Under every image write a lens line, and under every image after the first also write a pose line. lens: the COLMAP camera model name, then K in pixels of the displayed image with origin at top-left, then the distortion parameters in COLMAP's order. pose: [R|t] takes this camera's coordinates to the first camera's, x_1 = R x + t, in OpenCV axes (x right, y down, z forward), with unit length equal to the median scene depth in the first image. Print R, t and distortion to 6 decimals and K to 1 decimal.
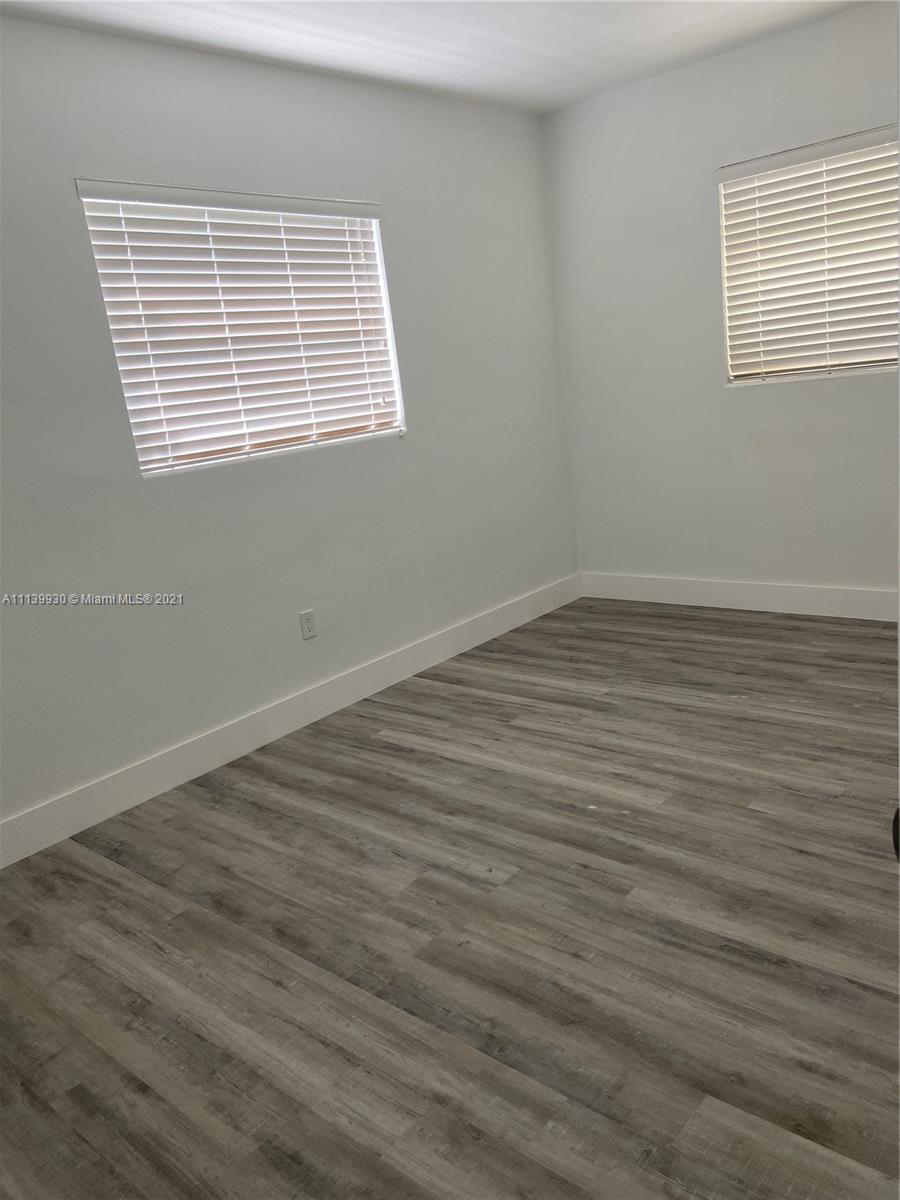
lens RADIAL K [[905.6, 0, 443.4], [0, 905.6, 605.3], [0, 0, 1]] dist [0.117309, -0.142776]
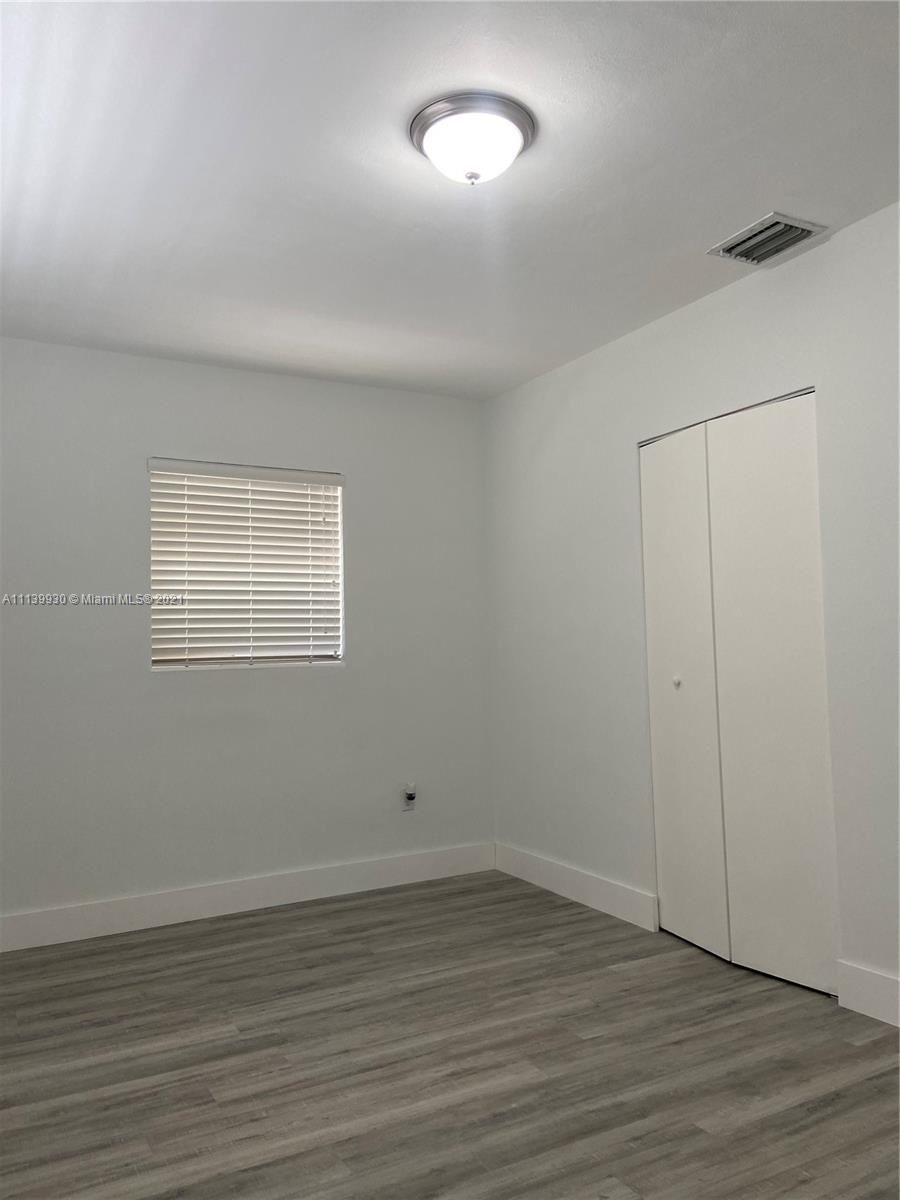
lens RADIAL K [[905.6, 0, 451.2], [0, 905.6, 594.6], [0, 0, 1]] dist [0.117309, -0.142776]
pose [[0.326473, 0.173735, 0.929102, -0.575167], [0.214762, 0.943619, -0.251914, -0.015484], [-0.920485, 0.281779, 0.270755, 0.541702]]
